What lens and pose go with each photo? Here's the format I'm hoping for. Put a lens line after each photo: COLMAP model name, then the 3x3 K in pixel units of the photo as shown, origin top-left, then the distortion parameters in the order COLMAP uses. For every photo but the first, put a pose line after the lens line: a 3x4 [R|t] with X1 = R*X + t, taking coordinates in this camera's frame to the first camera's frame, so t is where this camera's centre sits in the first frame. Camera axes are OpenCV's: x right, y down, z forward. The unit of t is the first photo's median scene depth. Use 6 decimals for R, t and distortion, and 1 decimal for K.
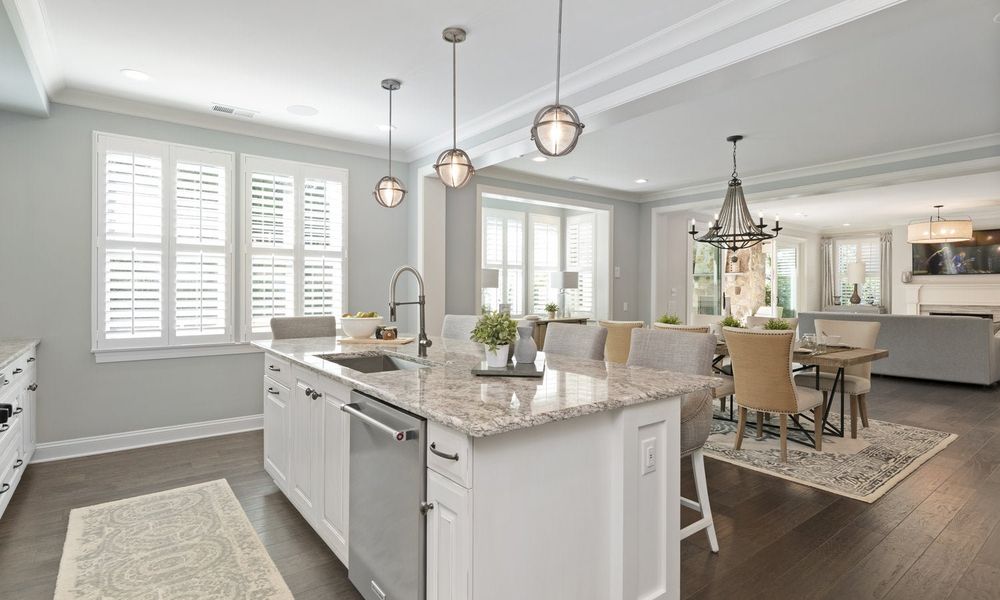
lens RADIAL K [[497.9, 0, 499.7], [0, 497.9, 288.7], [0, 0, 1]] dist [-0.000123, -0.000242]
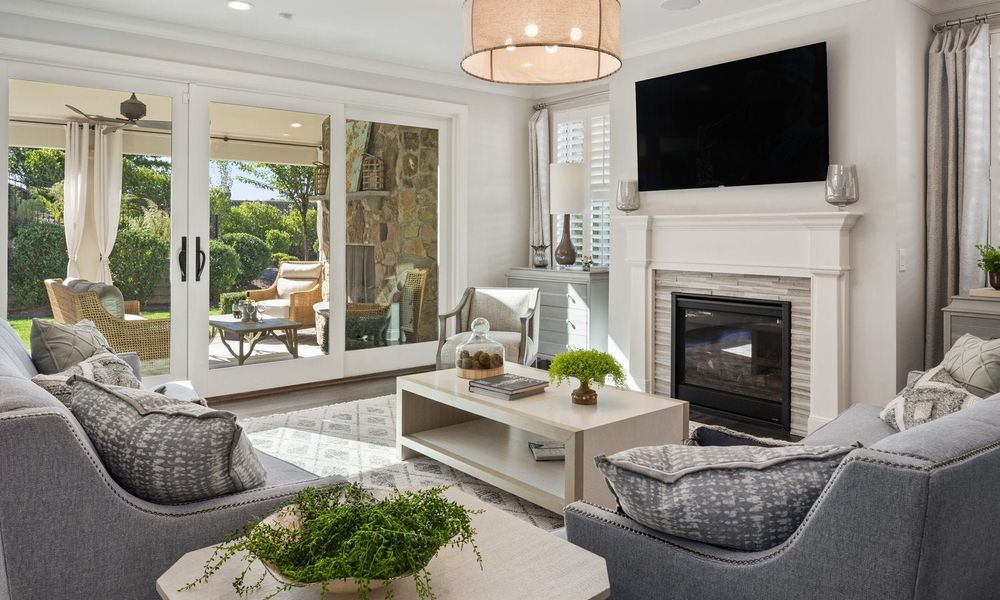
lens RADIAL K [[683.3, 0, 498.5], [0, 683.3, 234.7], [0, 0, 1]] dist [0.003494, 0.000902]
pose [[0.999110, -0.001587, 0.042155, 0.624385], [0.001267, 0.999970, 0.007609, 0.002051], [-0.042166, -0.007549, 0.999082, 0.439489]]
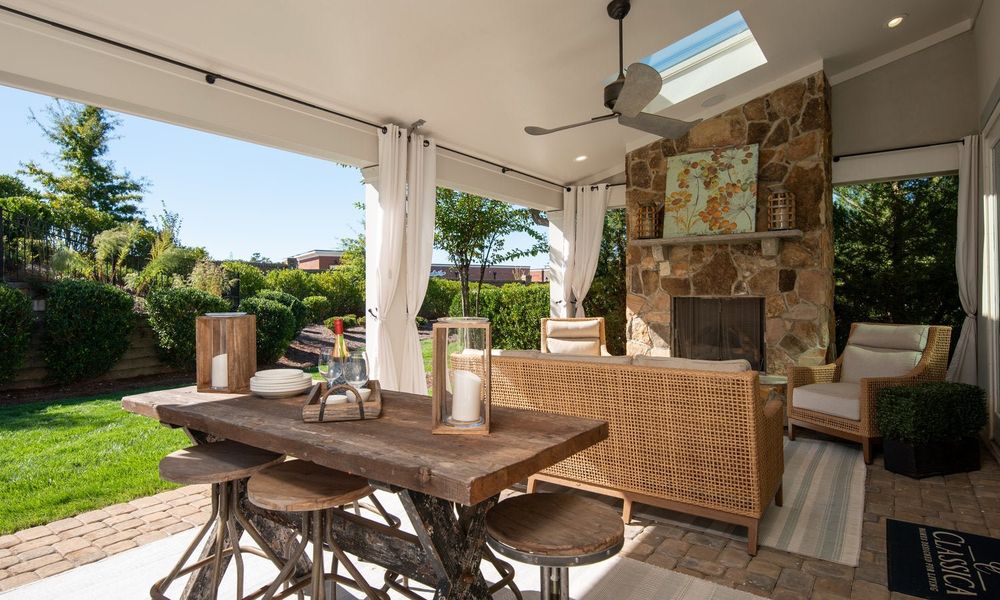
lens RADIAL K [[530.3, 0, 501.3], [0, 530.3, 293.1], [0, 0, 1]] dist [-0.001832, -0.000341]
pose [[0.954403, -0.006381, 0.298455, 0.177549], [0.005481, 0.999978, 0.003854, 0.012424], [-0.298472, -0.002042, 0.954416, 0.773404]]
